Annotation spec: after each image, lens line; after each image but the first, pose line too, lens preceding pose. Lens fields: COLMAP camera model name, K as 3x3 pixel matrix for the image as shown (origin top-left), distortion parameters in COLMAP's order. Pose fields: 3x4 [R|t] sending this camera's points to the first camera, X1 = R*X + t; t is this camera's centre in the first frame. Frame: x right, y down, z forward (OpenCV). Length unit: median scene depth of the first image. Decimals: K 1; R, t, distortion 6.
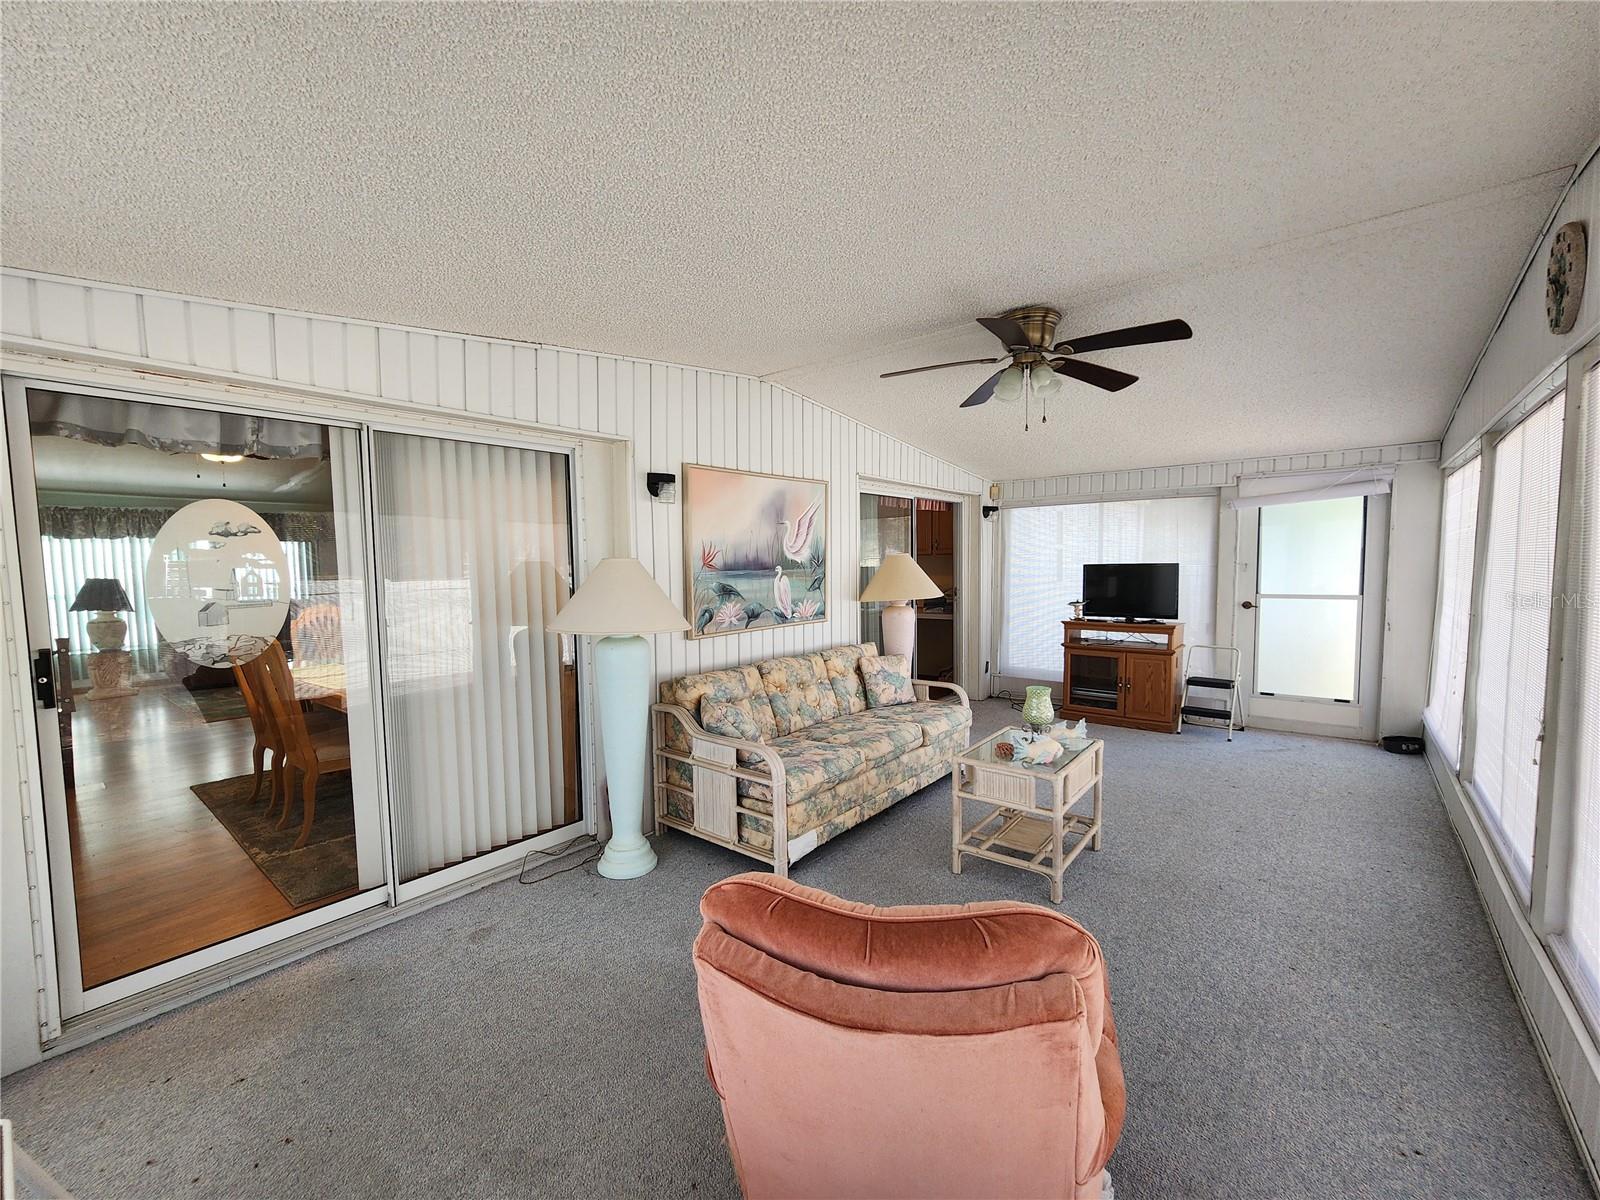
lens RADIAL K [[661.8, 0, 803.4], [0, 661.8, 596.7], [0, 0, 1]] dist [-0.003618, 0.001791]
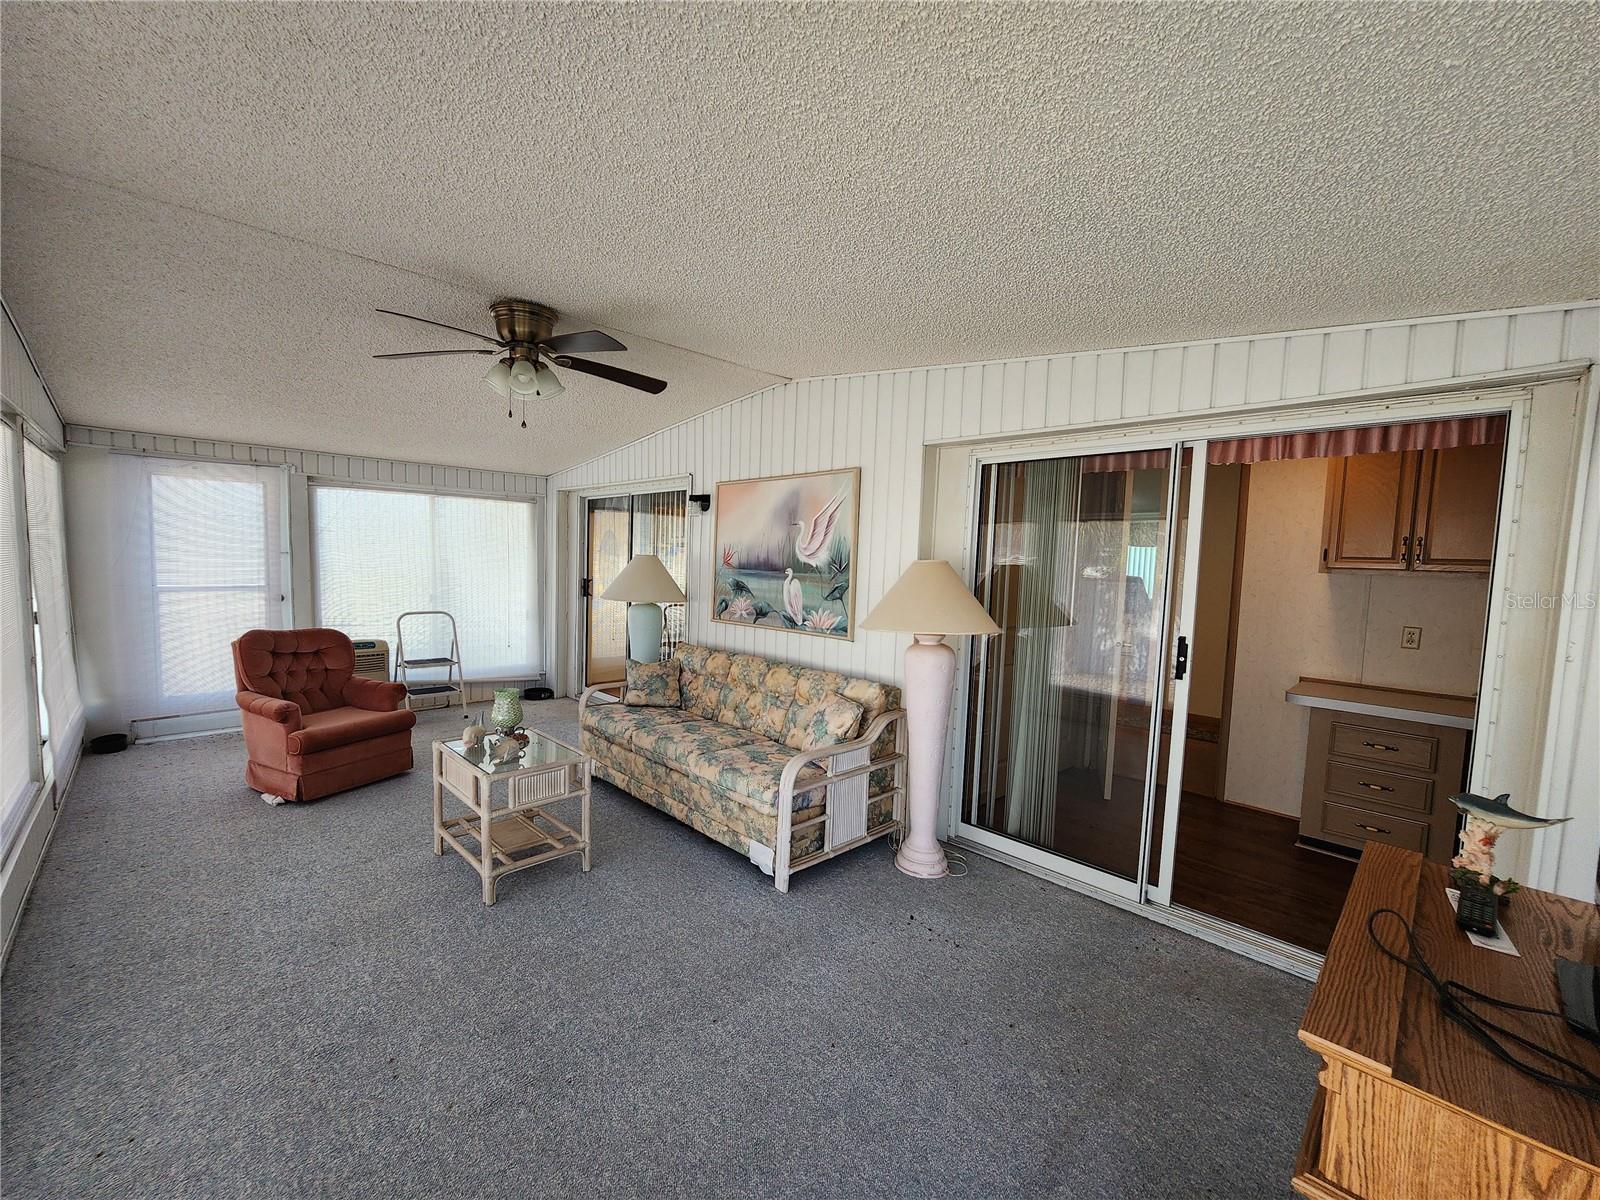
lens RADIAL K [[661.8, 0, 804.7], [0, 661.8, 611.5], [0, 0, 1]] dist [-0.003618, 0.001791]
pose [[-0.111906, 0.082380, -0.990298, 0.950593], [-0.090512, 0.991570, 0.092714, -0.077709], [0.989588, 0.100009, -0.103506, 1.156933]]
